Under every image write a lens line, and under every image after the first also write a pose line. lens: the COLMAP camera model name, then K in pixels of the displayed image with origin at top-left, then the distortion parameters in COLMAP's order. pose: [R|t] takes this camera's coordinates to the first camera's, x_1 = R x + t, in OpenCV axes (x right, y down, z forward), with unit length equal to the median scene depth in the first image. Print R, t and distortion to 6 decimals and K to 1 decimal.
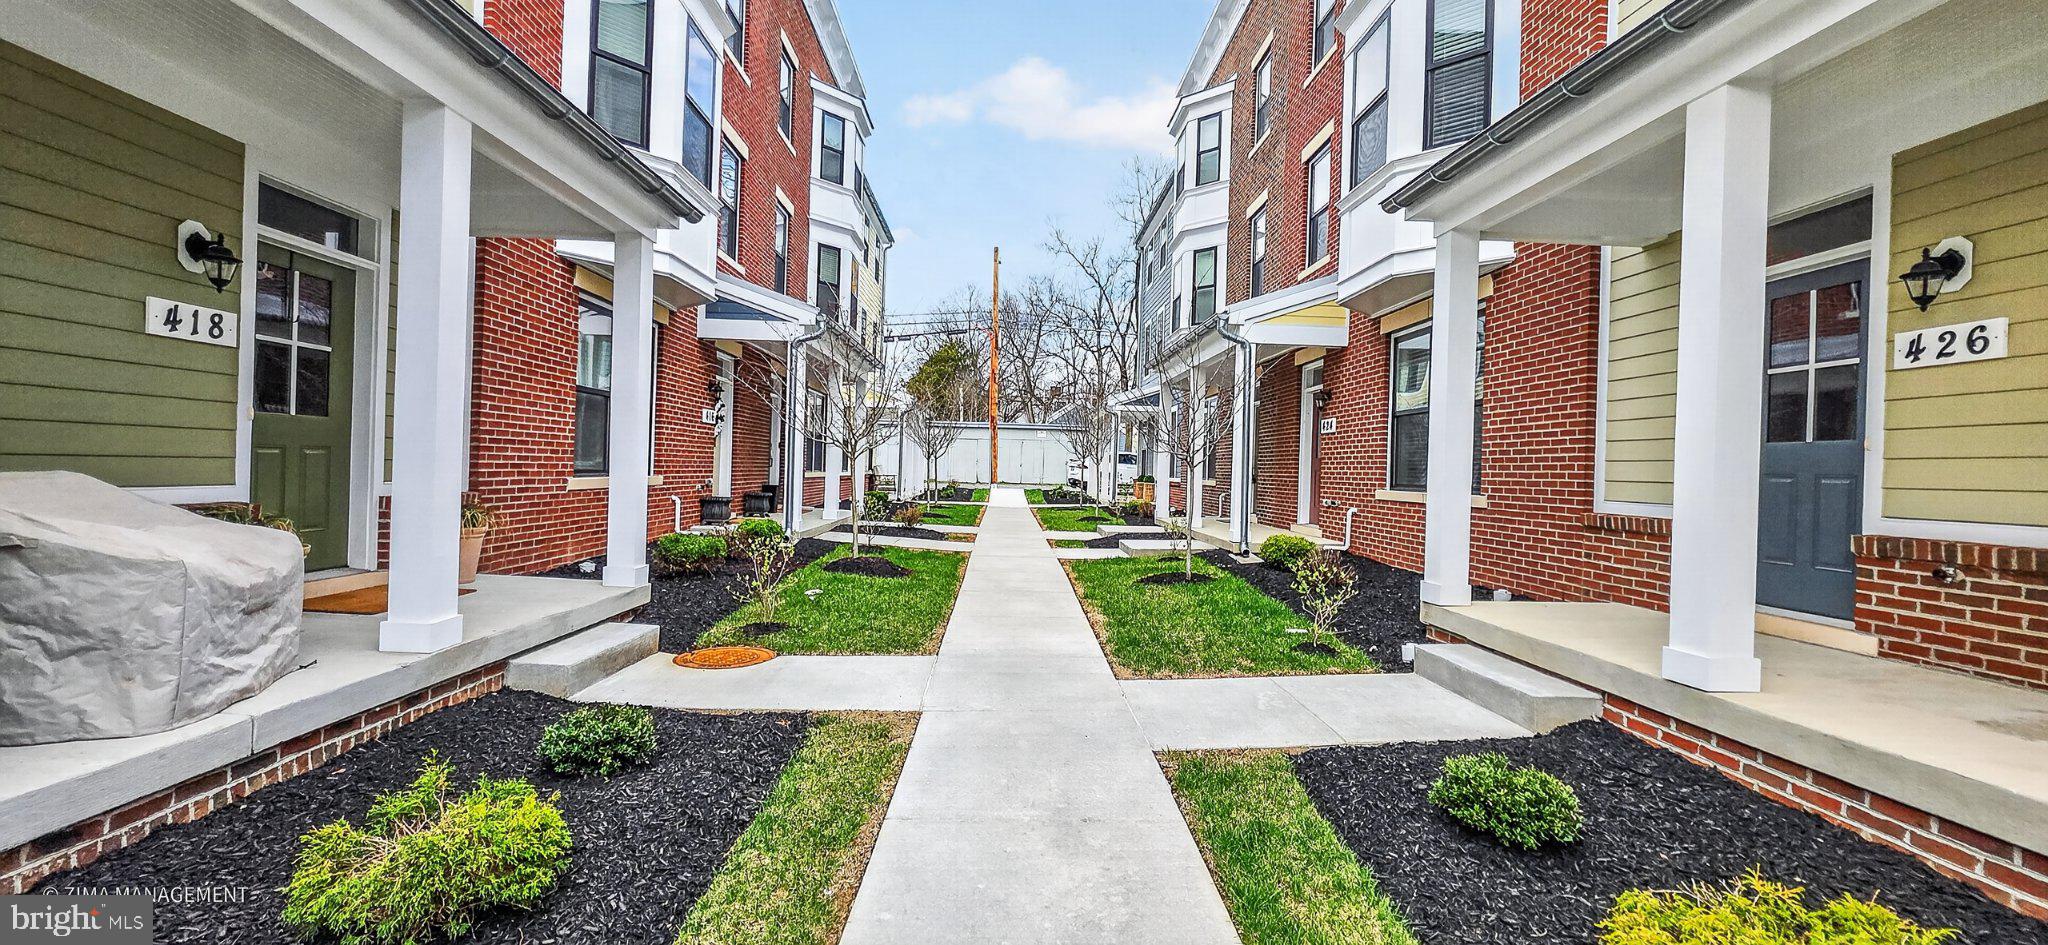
lens RADIAL K [[839.5, 0, 1006.8], [0, 839.5, 468.0], [0, 0, 1]] dist [-0.004481, -0.000456]
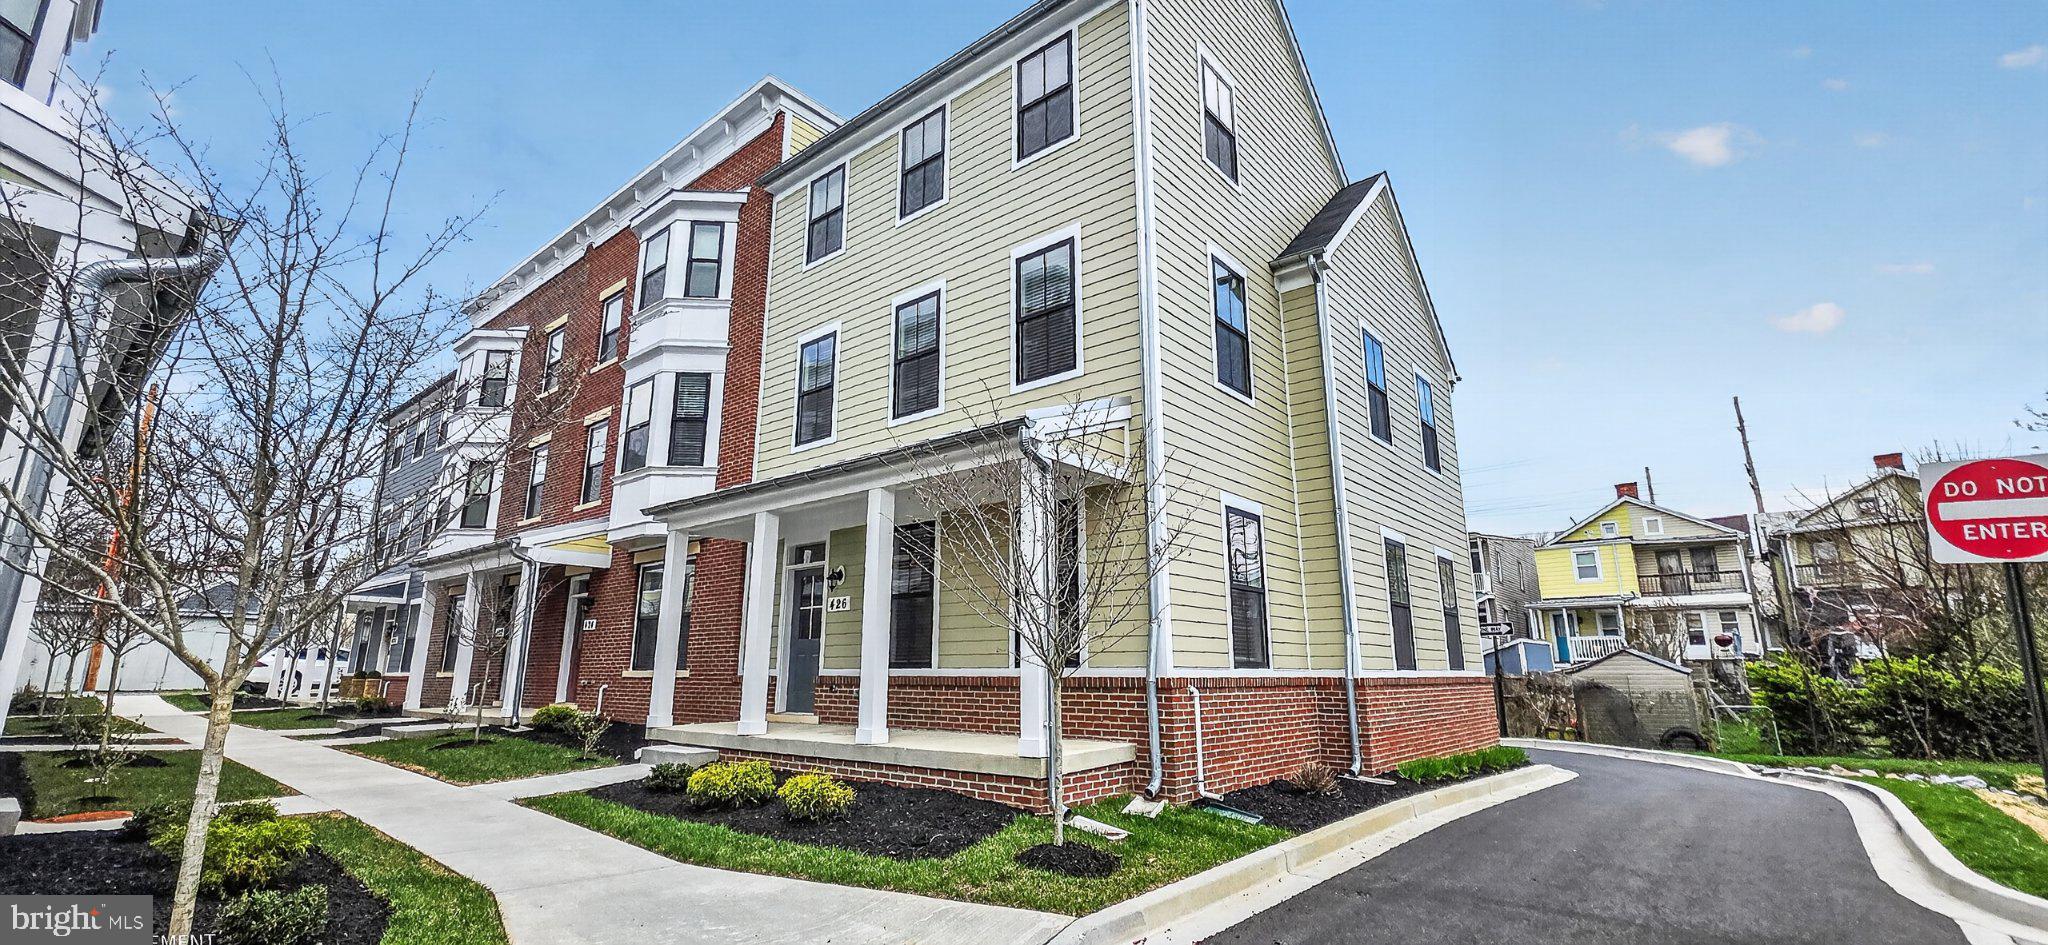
lens RADIAL K [[839.5, 0, 1012.8], [0, 839.5, 464.9], [0, 0, 1]] dist [-0.004481, -0.000456]
pose [[0.660001, 0.148303, 0.736481, -0.235243], [0.022888, 0.975898, -0.217025, 0.008015], [-0.750916, 0.160093, 0.640699, -0.494601]]
